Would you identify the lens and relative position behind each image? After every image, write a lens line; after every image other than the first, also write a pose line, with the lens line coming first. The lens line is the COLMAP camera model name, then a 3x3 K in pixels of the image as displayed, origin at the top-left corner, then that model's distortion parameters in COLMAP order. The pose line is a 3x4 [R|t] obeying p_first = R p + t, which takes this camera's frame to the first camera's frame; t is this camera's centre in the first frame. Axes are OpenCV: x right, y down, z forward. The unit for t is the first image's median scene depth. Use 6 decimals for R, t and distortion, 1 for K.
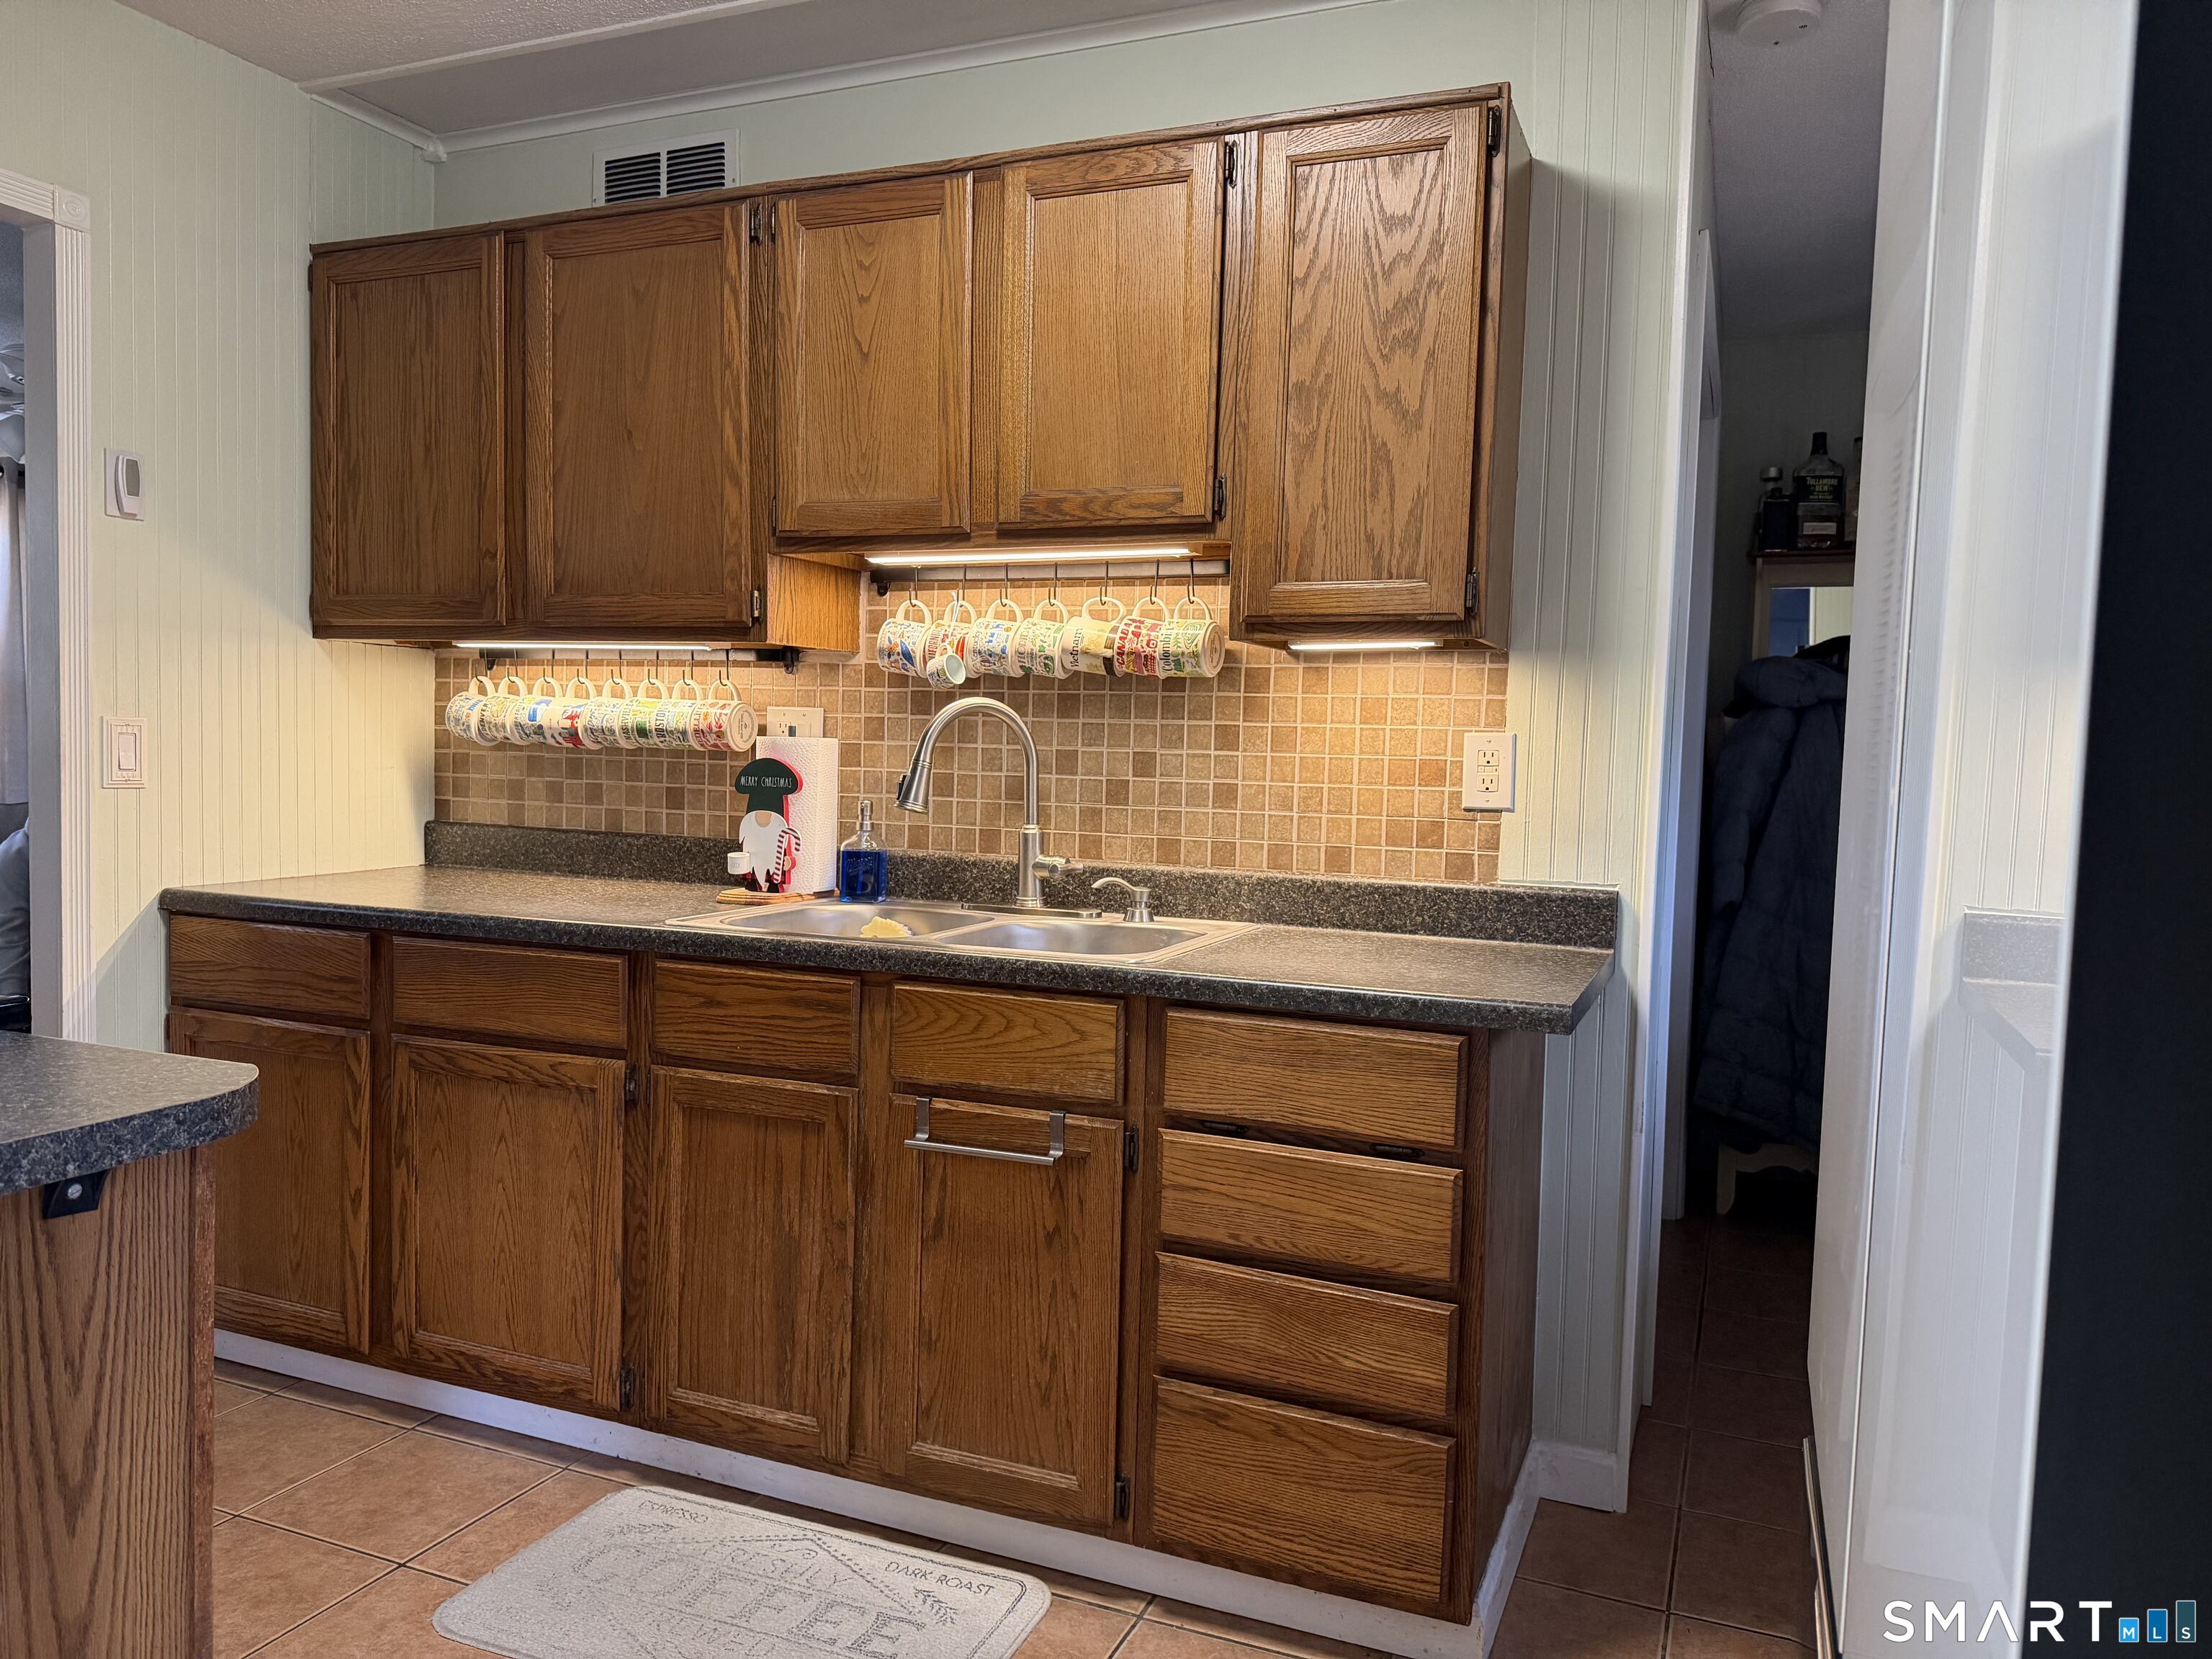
lens RADIAL K [[1518.6, 0, 1106.0], [0, 1518.6, 829.5], [0, 0, 1]] dist [-0.002572, -0.001376]
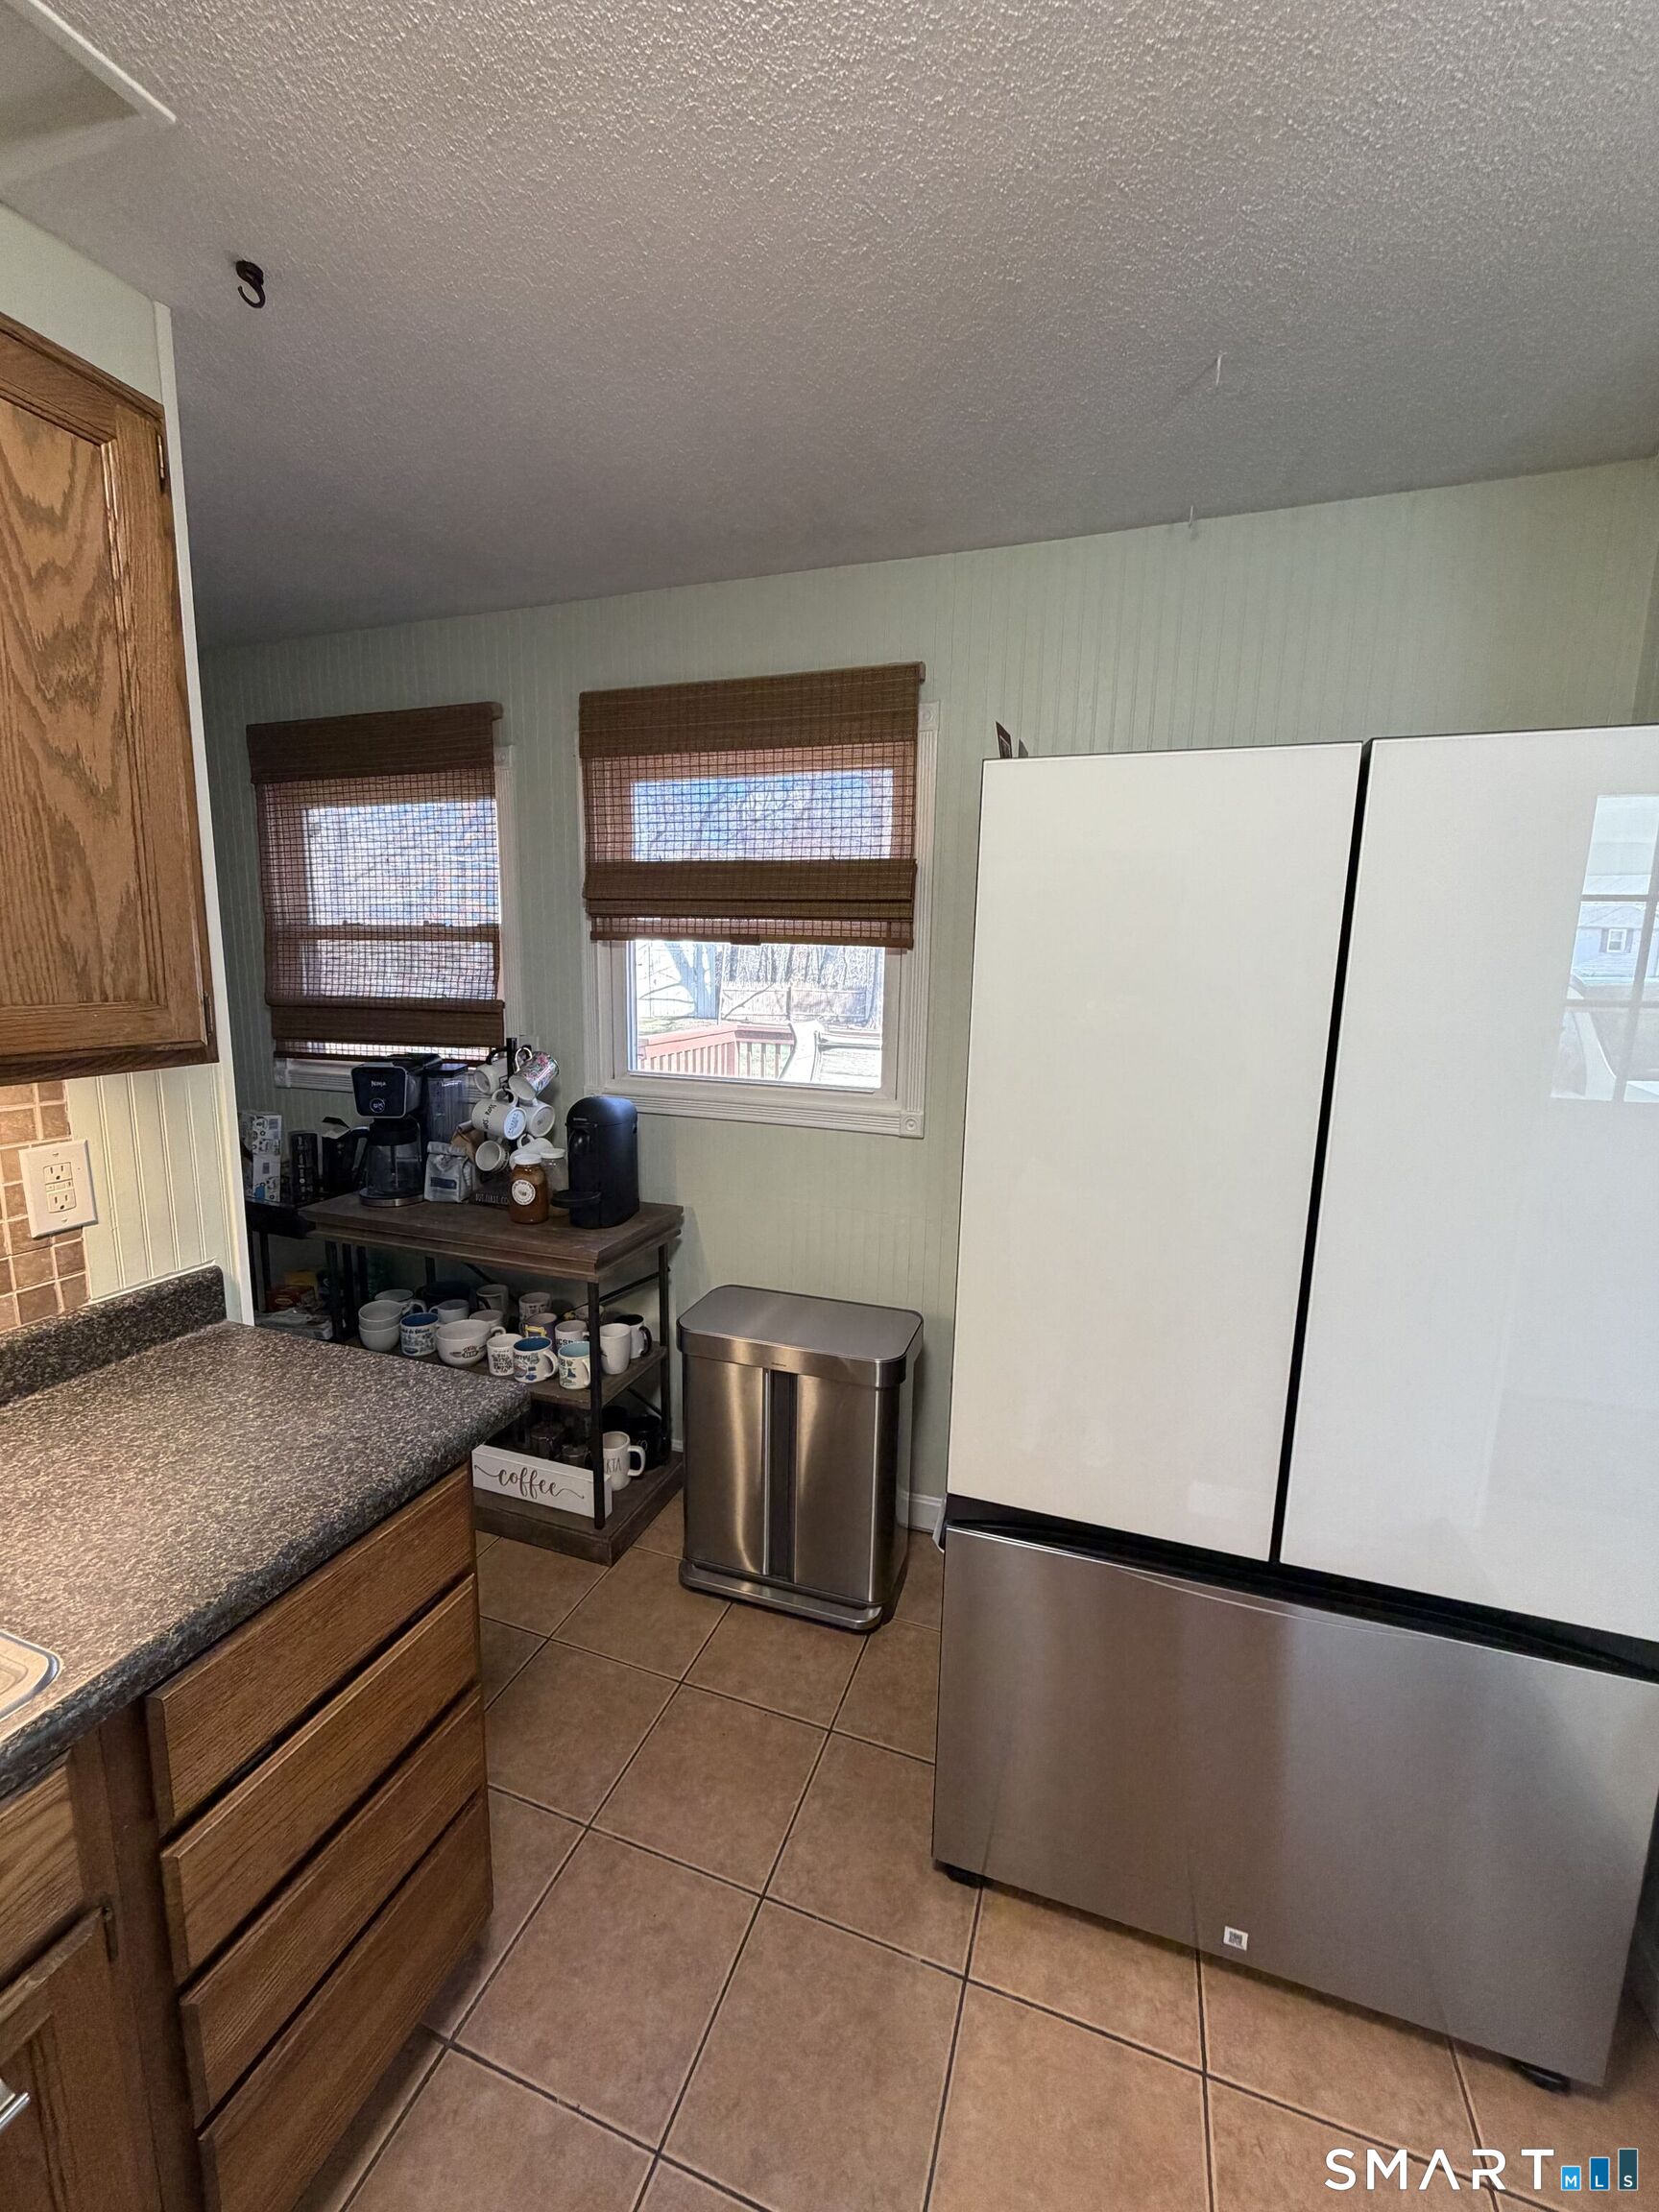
lens RADIAL K [[879.0, 0, 825.5], [0, 879.0, 1096.8], [0, 0, 1]] dist [0.002956, 0.000247]
pose [[-0.044882, -0.174941, 0.983555, -0.290677], [0.035956, 0.983627, 0.176594, -0.183818], [-0.998345, 0.043291, -0.037857, 0.644296]]
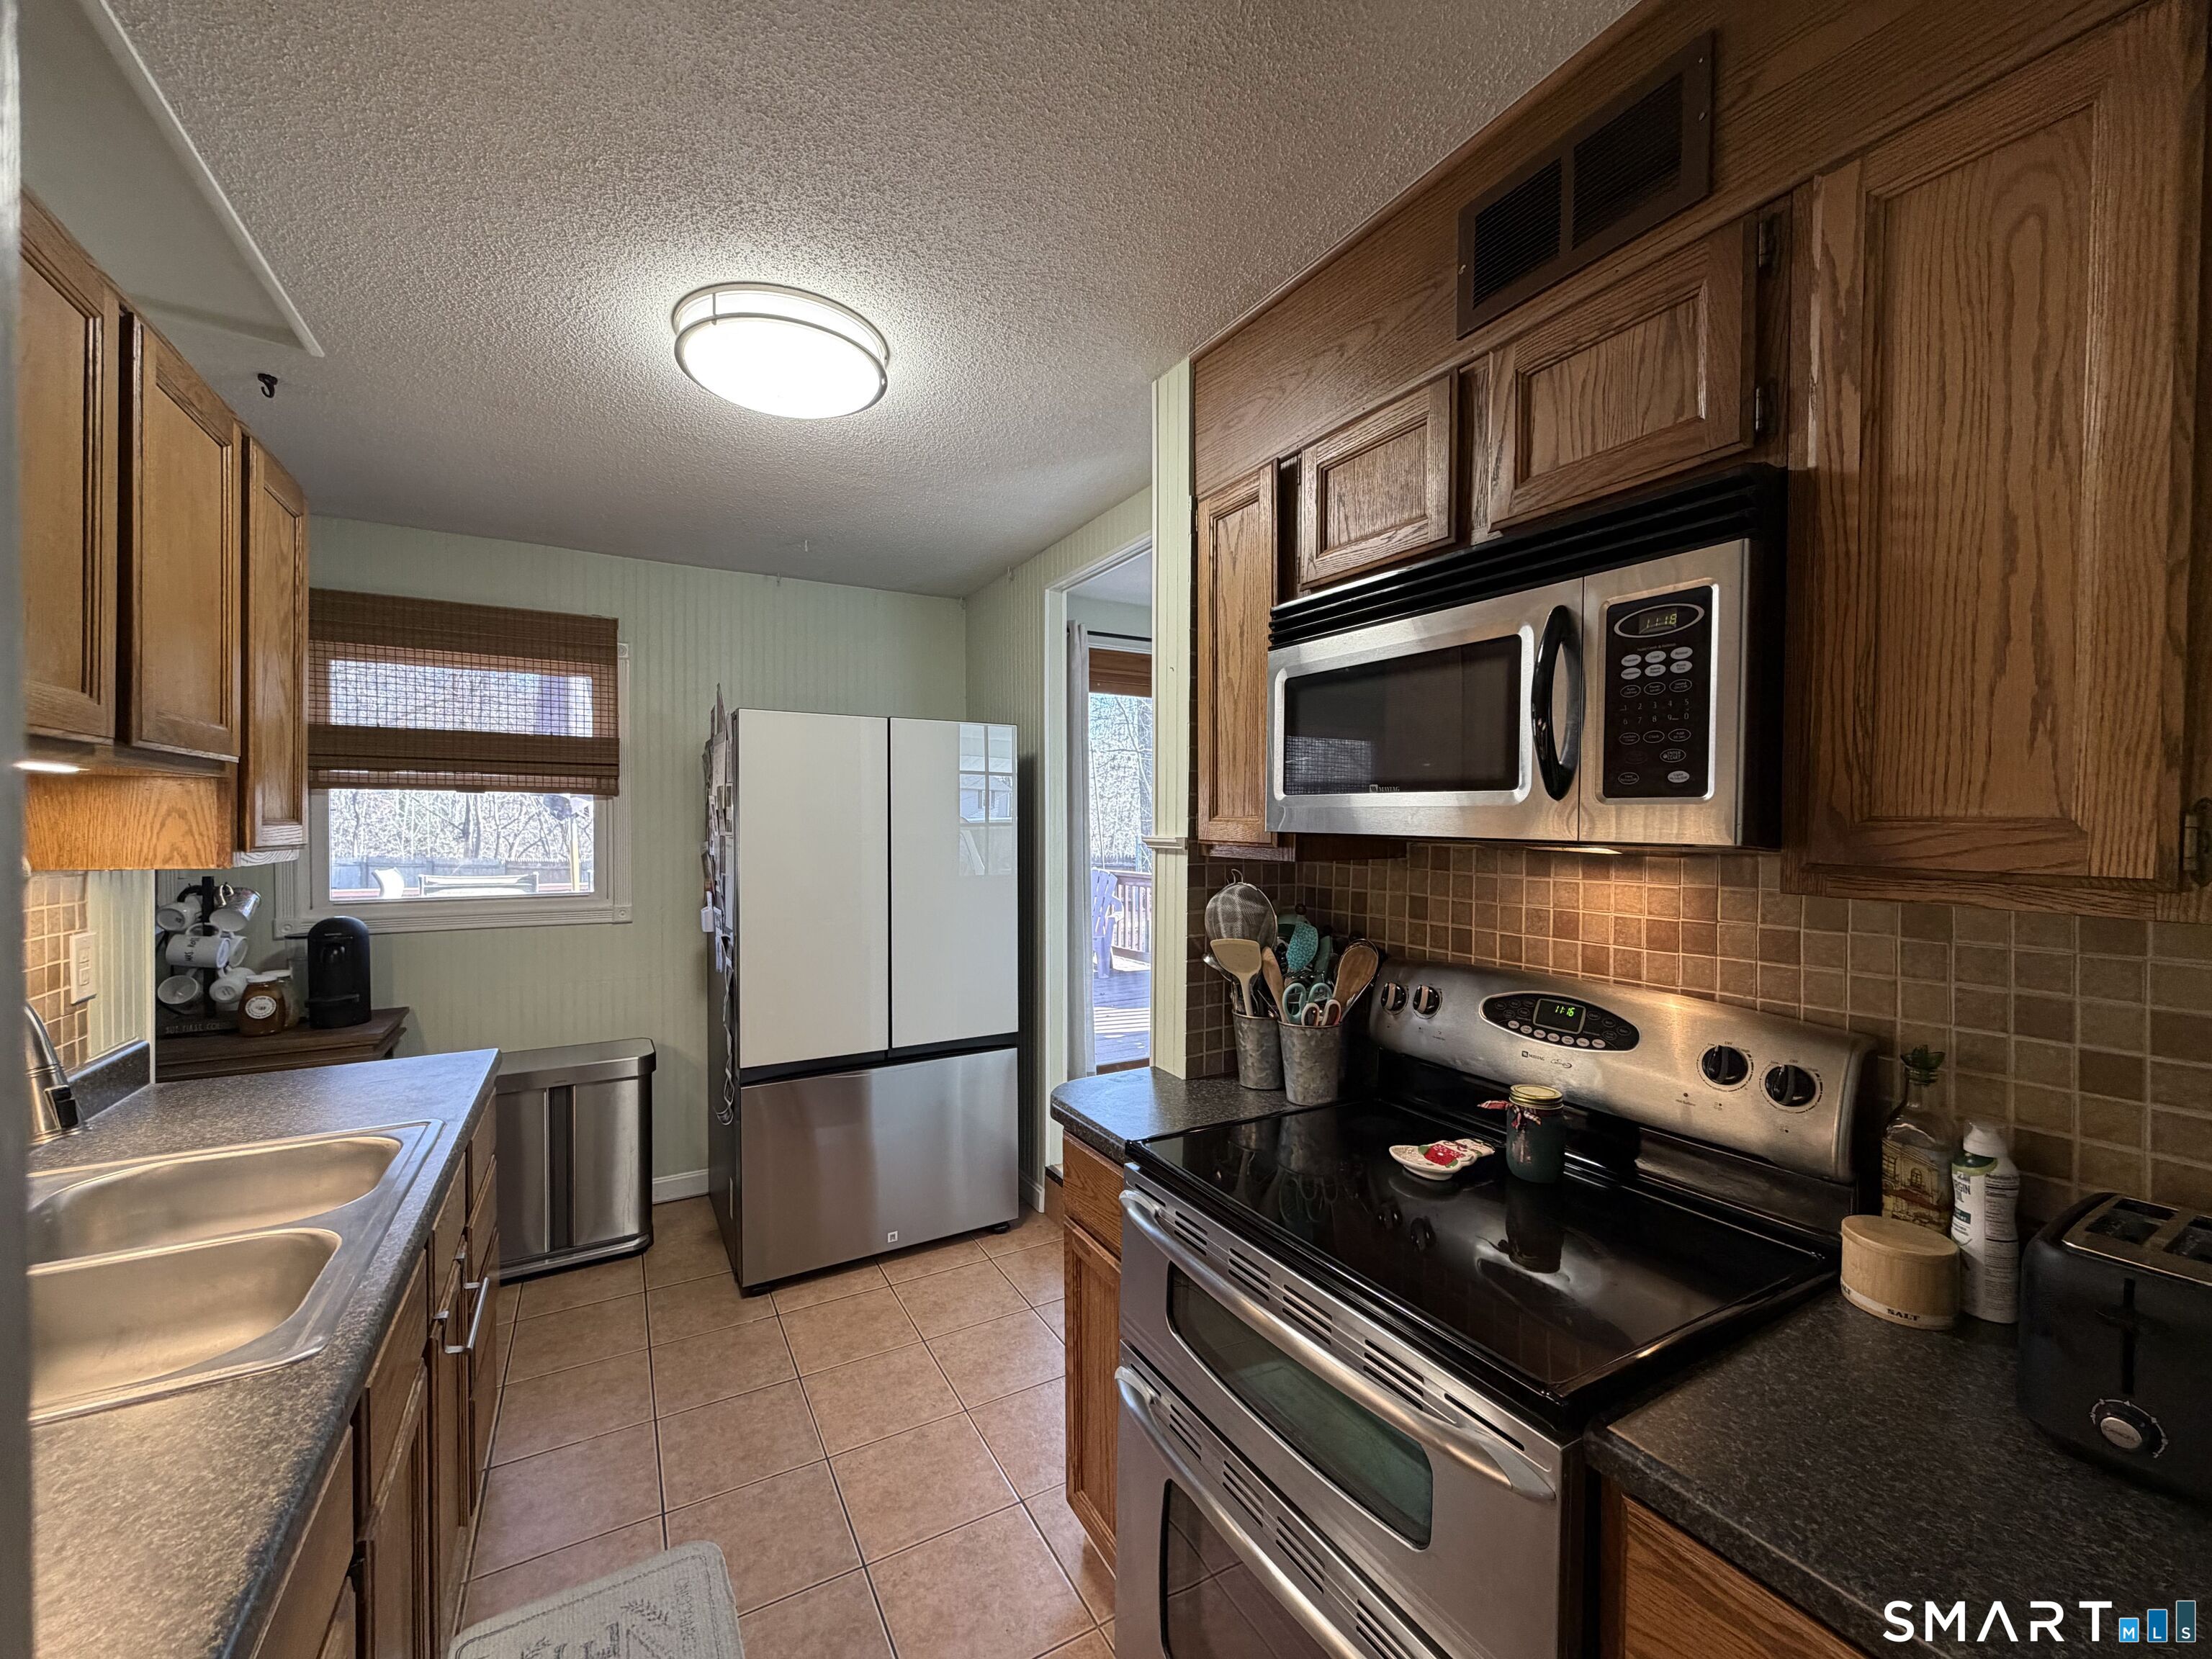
lens RADIAL K [[879.0, 0, 1108.4], [0, 879.0, 827.4], [0, 0, 1]] dist [0.002956, 0.000247]
pose [[-0.786450, -0.019392, 0.617350, -0.857067], [0.023701, 0.997823, 0.061536, -0.187954], [-0.617199, 0.063026, -0.784279, 1.149998]]
